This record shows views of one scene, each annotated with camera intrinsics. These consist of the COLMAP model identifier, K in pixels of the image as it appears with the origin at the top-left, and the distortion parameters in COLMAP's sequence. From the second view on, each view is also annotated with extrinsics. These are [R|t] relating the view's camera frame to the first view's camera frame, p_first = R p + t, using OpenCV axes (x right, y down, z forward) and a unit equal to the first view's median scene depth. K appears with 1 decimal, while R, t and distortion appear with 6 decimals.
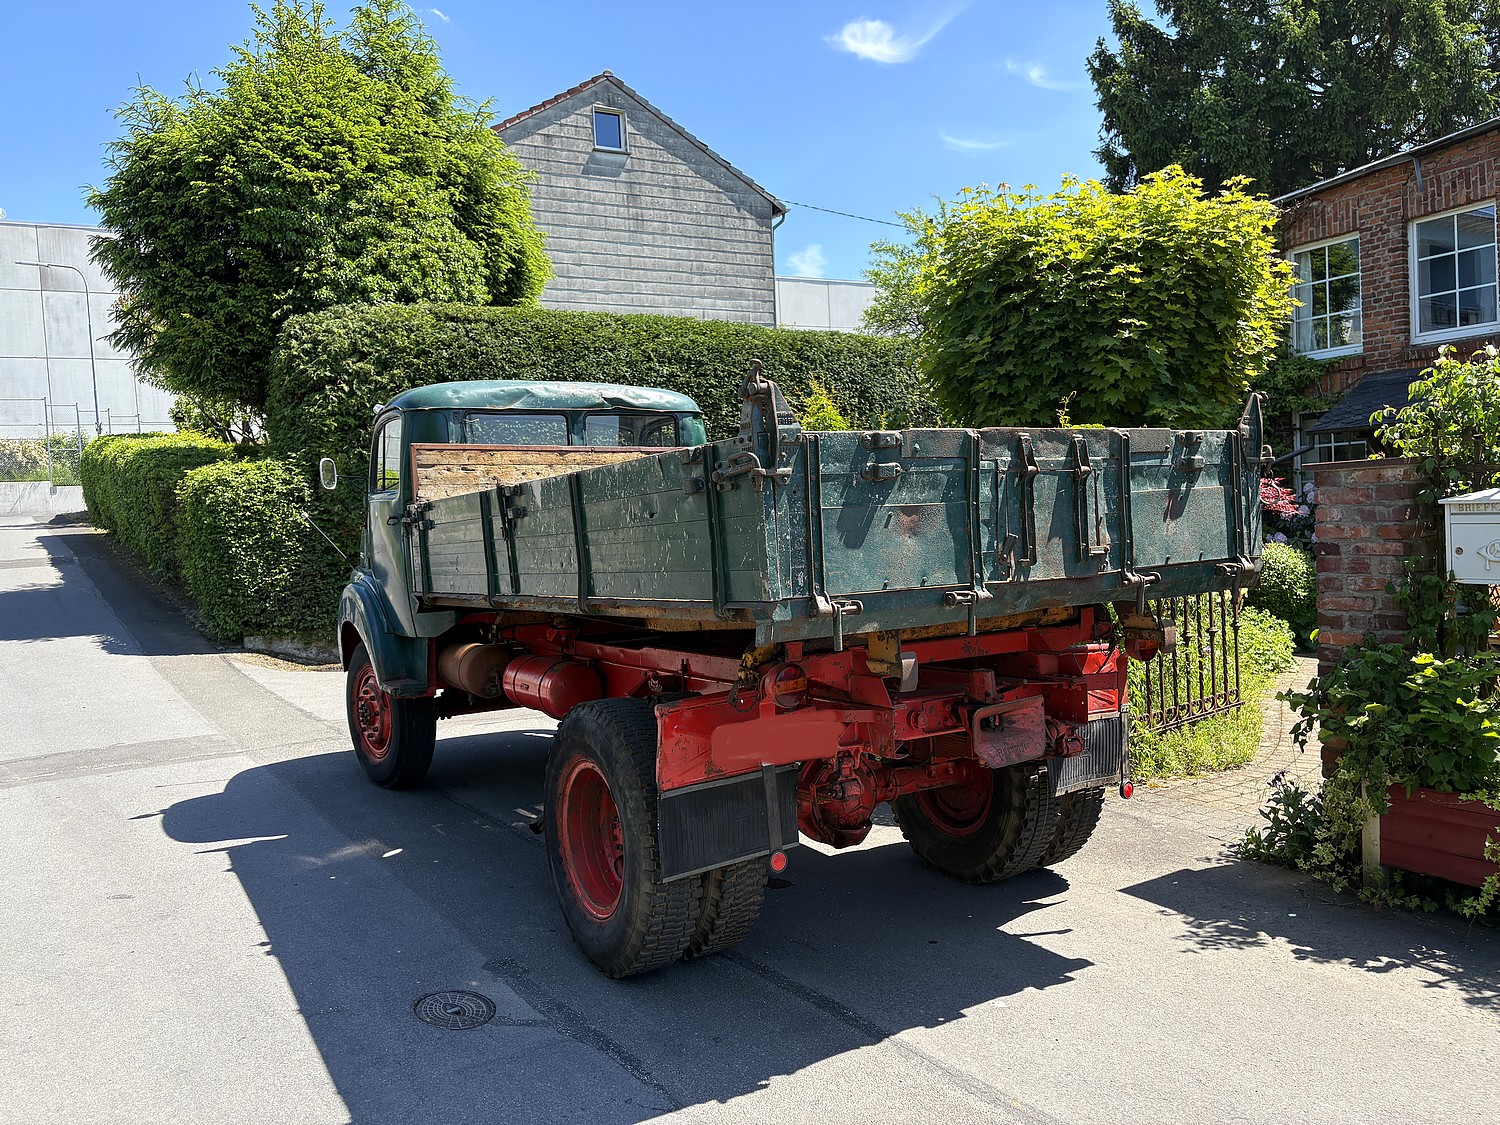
lens RADIAL K [[1181.8, 0, 750.0], [0, 1181.8, 562.5], [0, 0, 1]] dist [0.052440, -0.044422]
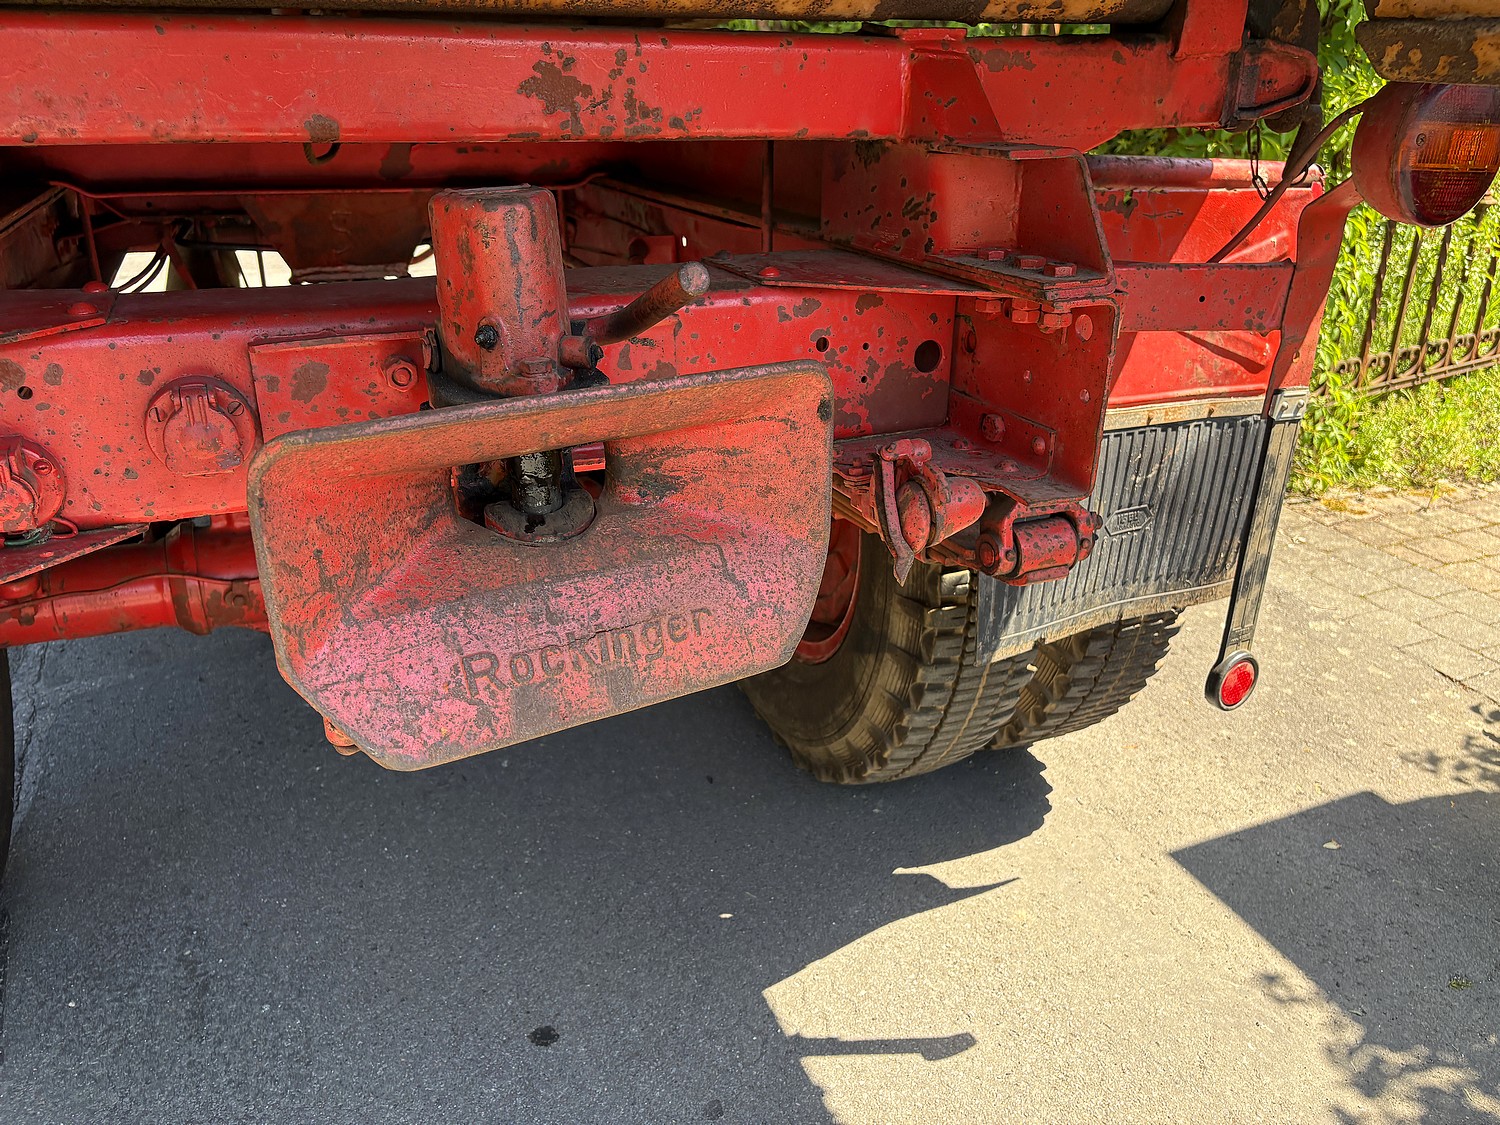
lens RADIAL K [[1181.8, 0, 750.0], [0, 1181.8, 562.5], [0, 0, 1]] dist [0.052440, -0.044422]
pose [[0.987290, 0.111147, -0.113600, 0.204820], [-0.063441, 0.930979, 0.359517, 0.059402], [0.145718, -0.347741, 0.926198, 0.643842]]
